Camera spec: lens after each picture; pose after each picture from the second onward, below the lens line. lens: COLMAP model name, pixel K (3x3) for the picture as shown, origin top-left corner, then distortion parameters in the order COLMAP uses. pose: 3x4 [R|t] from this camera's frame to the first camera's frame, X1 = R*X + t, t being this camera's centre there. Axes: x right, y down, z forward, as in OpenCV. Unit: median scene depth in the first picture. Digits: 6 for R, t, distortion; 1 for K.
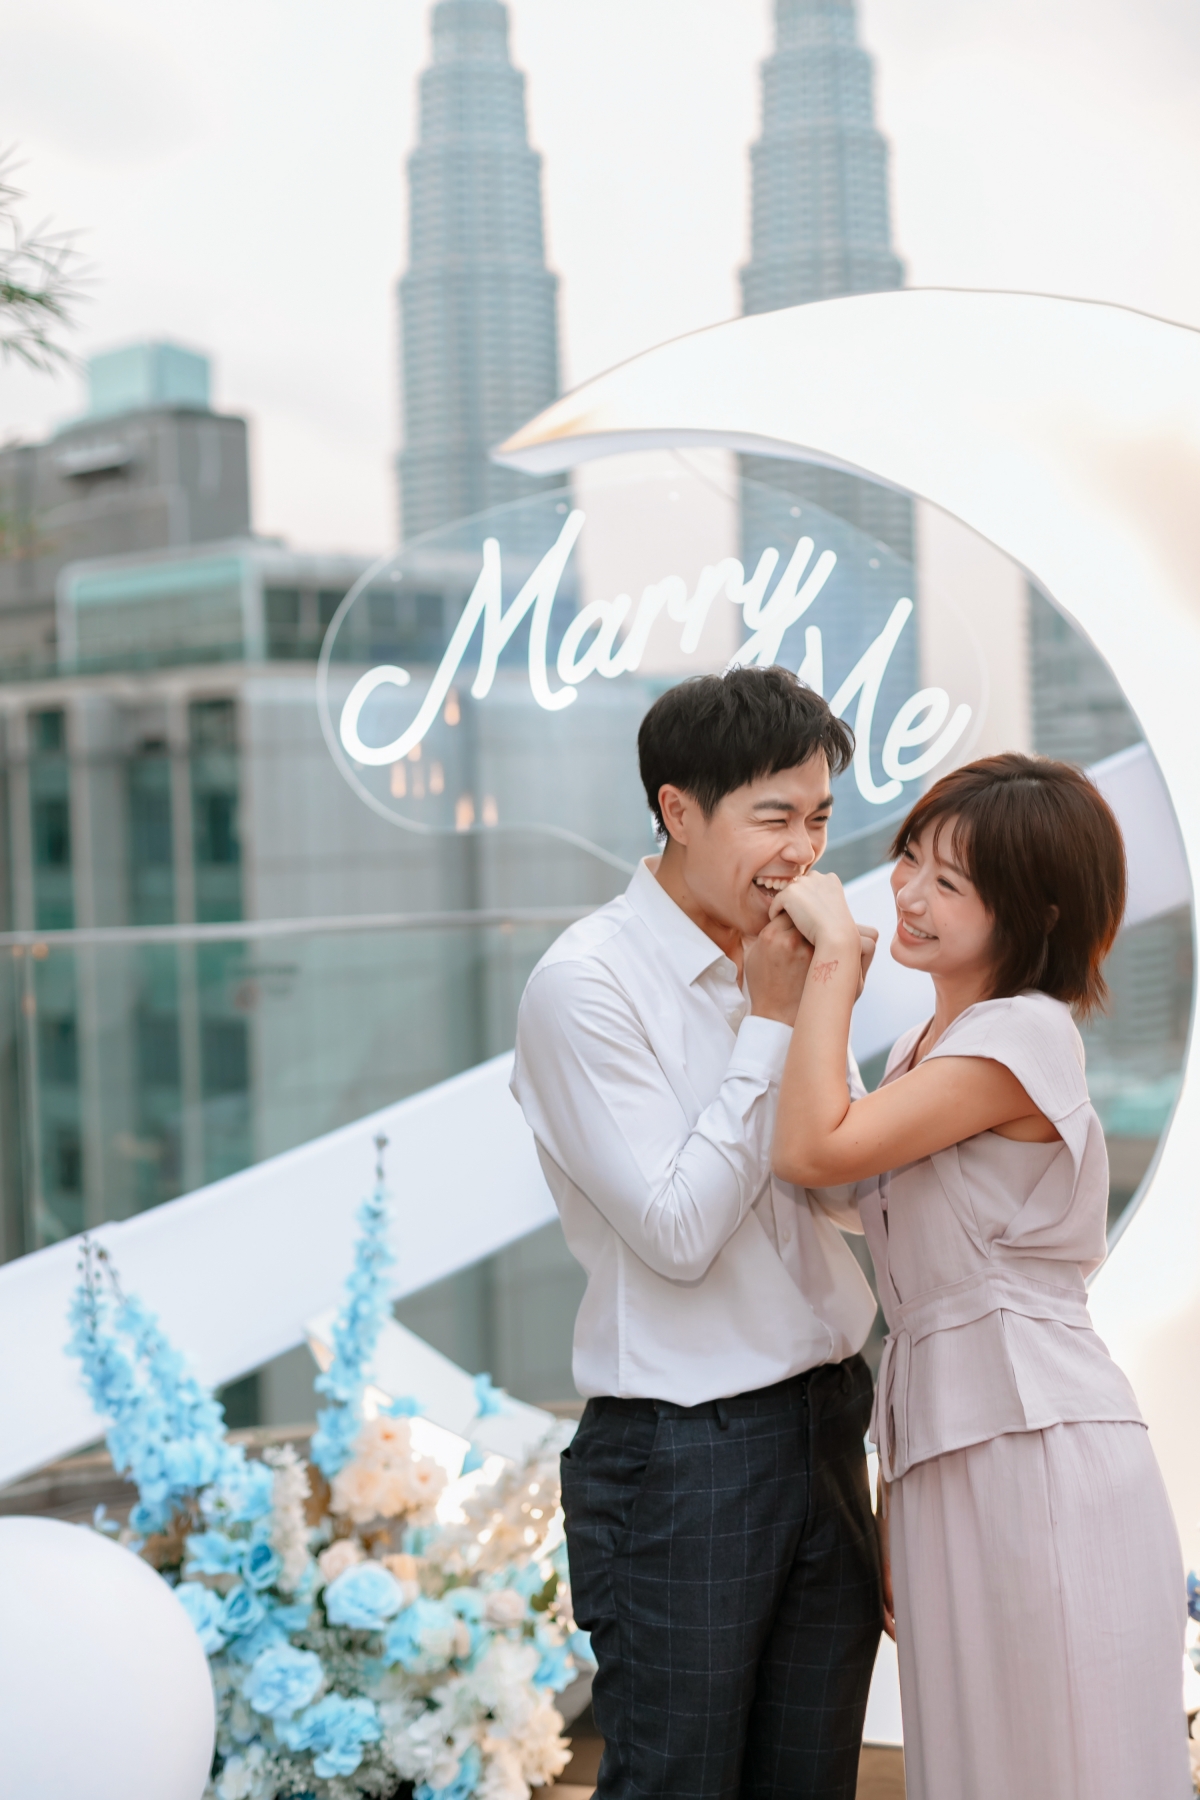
lens RADIAL K [[2519.4, 0, 598.6], [0, 2519.4, 905.5], [0, 0, 1]] dist [-0.052027, 0.000000]
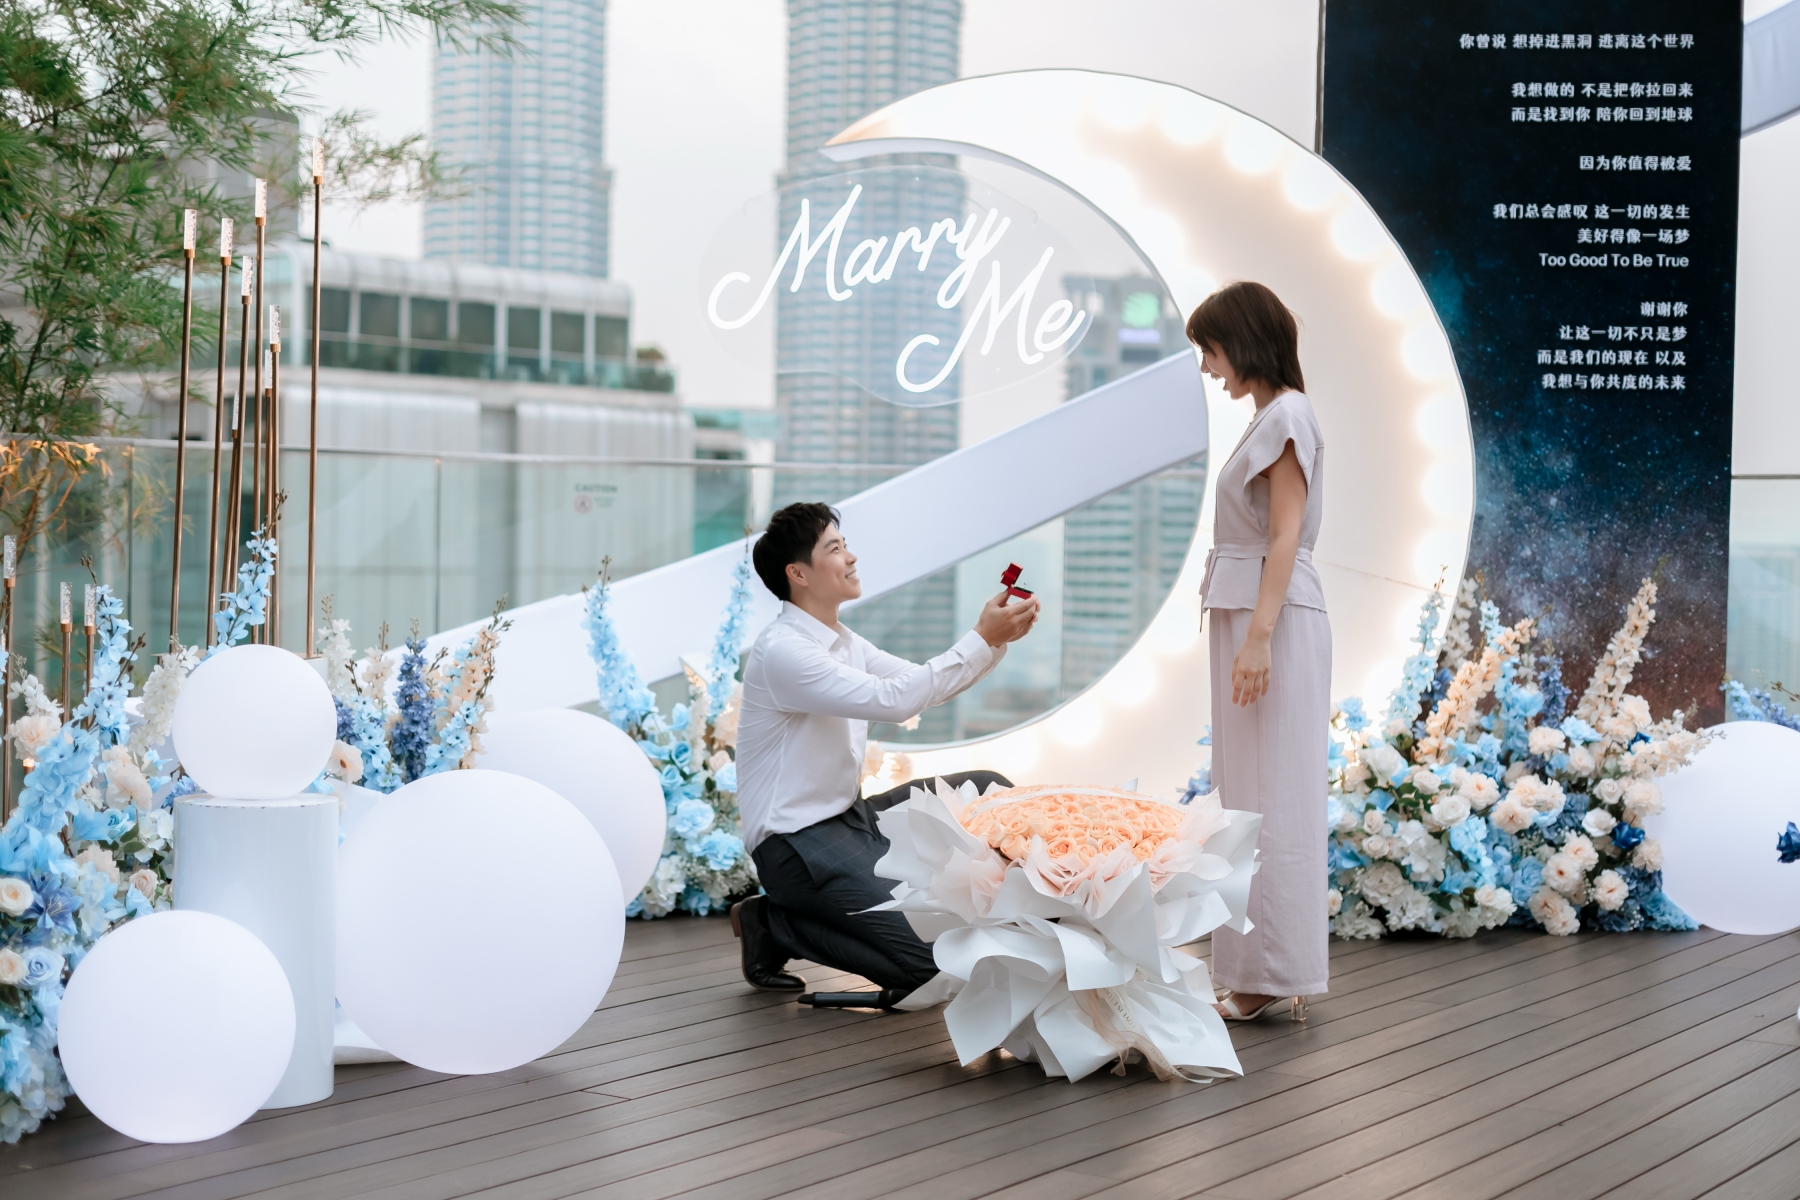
lens RADIAL K [[2519.4, 0, 901.3], [0, 2519.4, 597.3], [0, 0, 1]] dist [-0.052027, 0.000000]
pose [[0.992262, 0.048335, 0.114368, -0.165546], [-0.046345, 0.998725, -0.019992, 0.157091], [-0.115188, 0.014536, 0.993237, -0.698855]]
